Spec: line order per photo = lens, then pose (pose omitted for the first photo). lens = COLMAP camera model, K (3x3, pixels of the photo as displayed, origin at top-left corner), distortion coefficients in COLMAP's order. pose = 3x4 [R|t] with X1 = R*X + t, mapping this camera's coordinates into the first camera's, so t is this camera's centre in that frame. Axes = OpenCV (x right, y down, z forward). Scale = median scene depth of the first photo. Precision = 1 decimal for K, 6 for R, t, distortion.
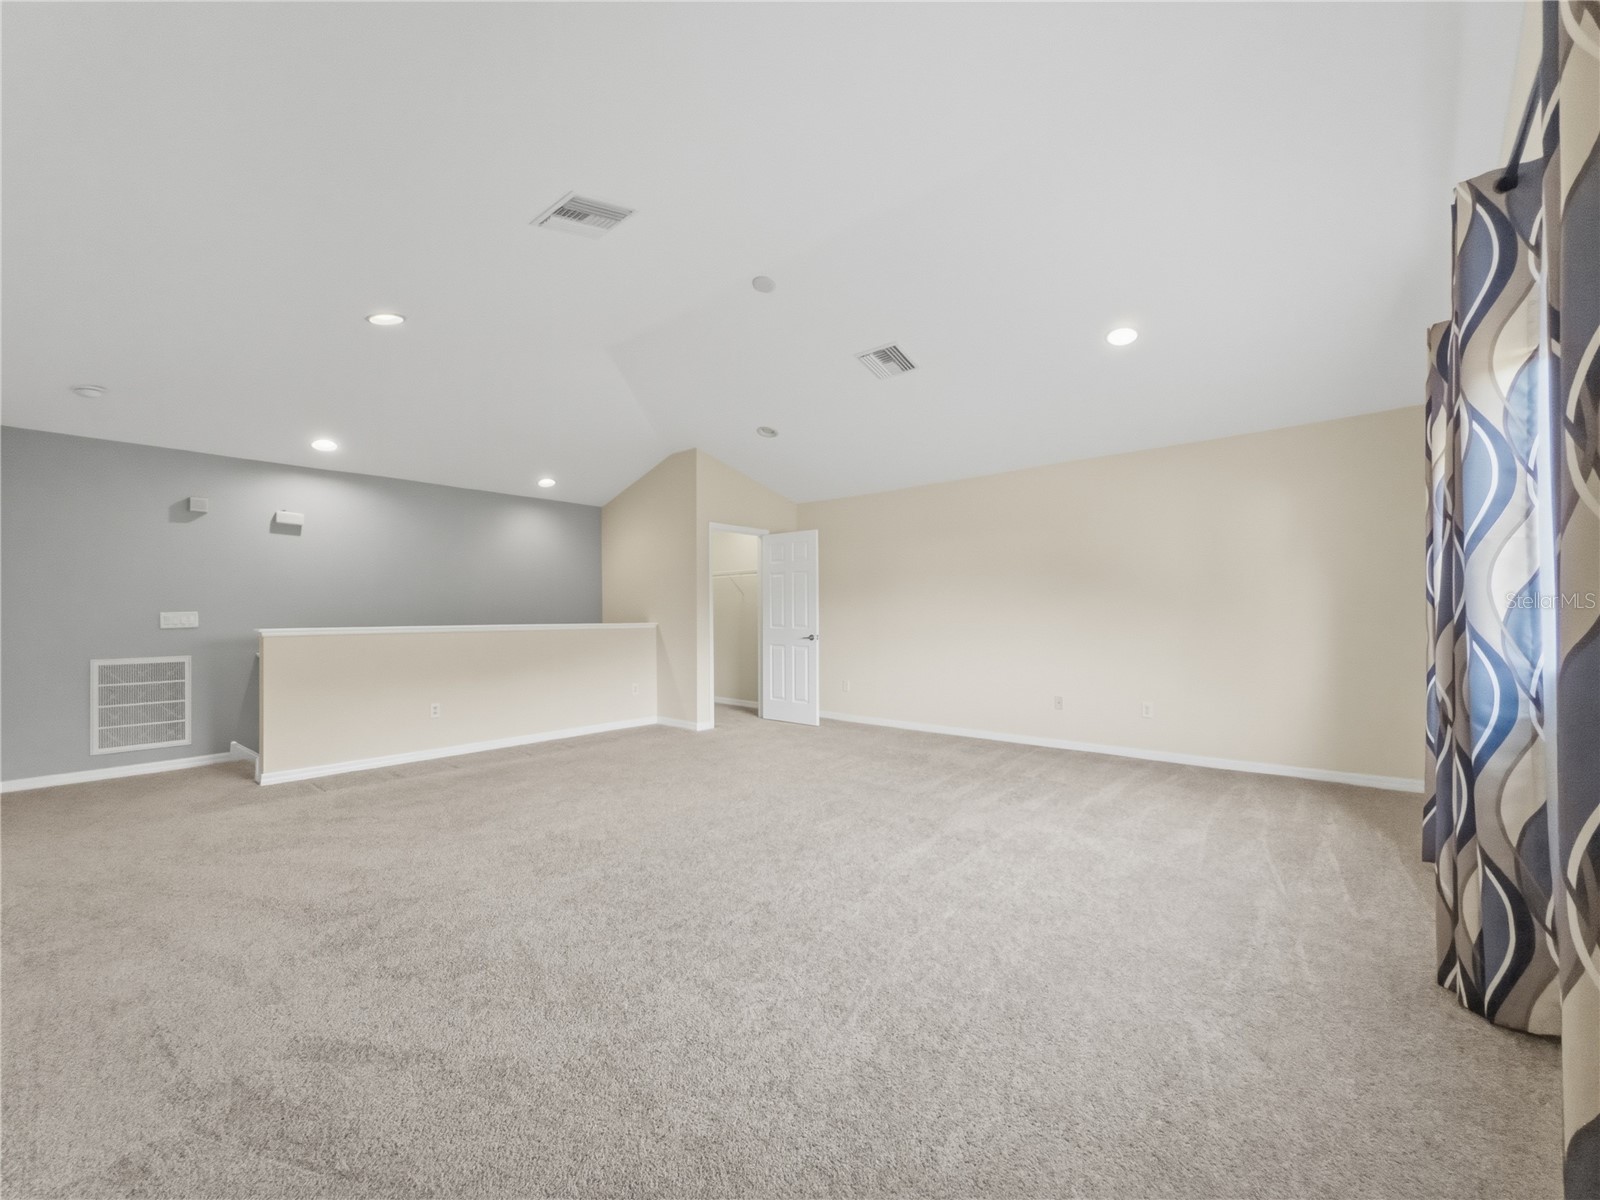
lens RADIAL K [[634.9, 0, 800.0], [0, 634.9, 600.0], [0, 0, 1]] dist [-0.000804, -0.000057]
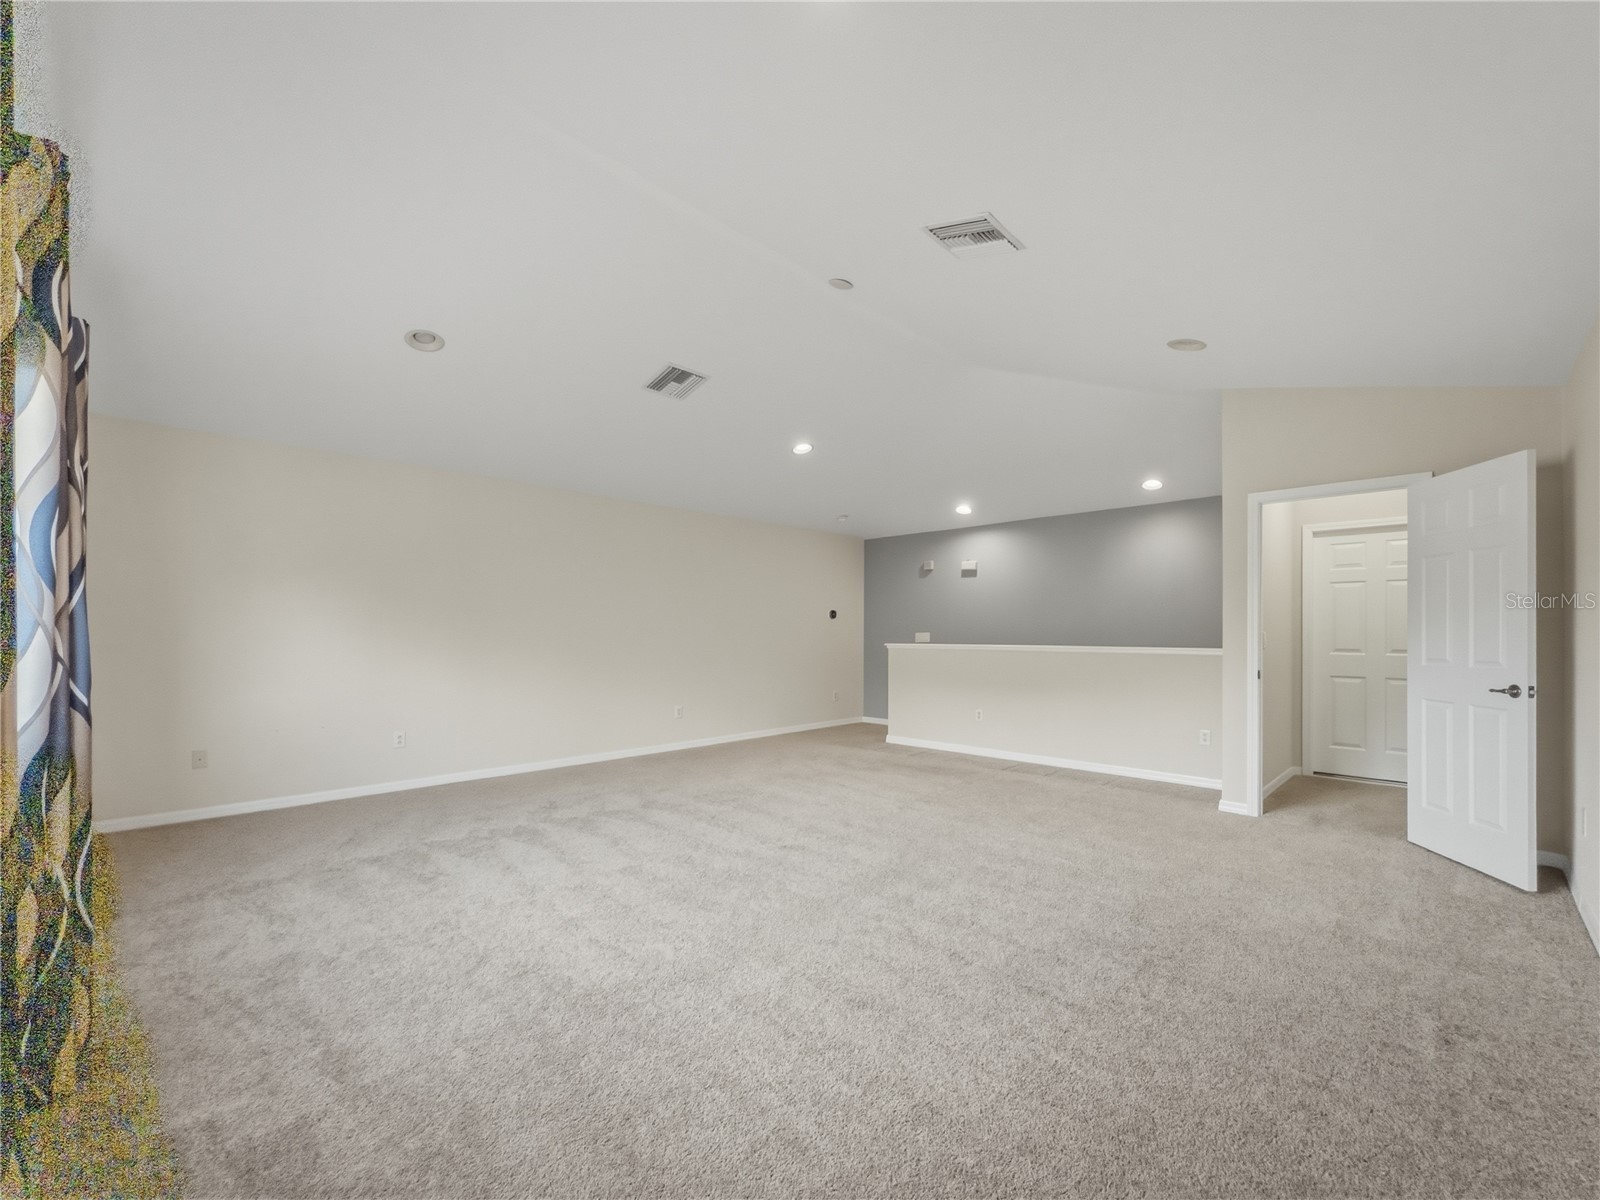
lens RADIAL K [[654.5, 0, 805.2], [0, 654.5, 628.3], [0, 0, 1]] dist [-0.000051, 0.000042]
pose [[-0.042750, -0.007945, -0.999054, 0.643915], [0.017504, 0.999809, -0.008700, 0.014113], [0.998932, -0.017859, -0.042602, 0.694716]]
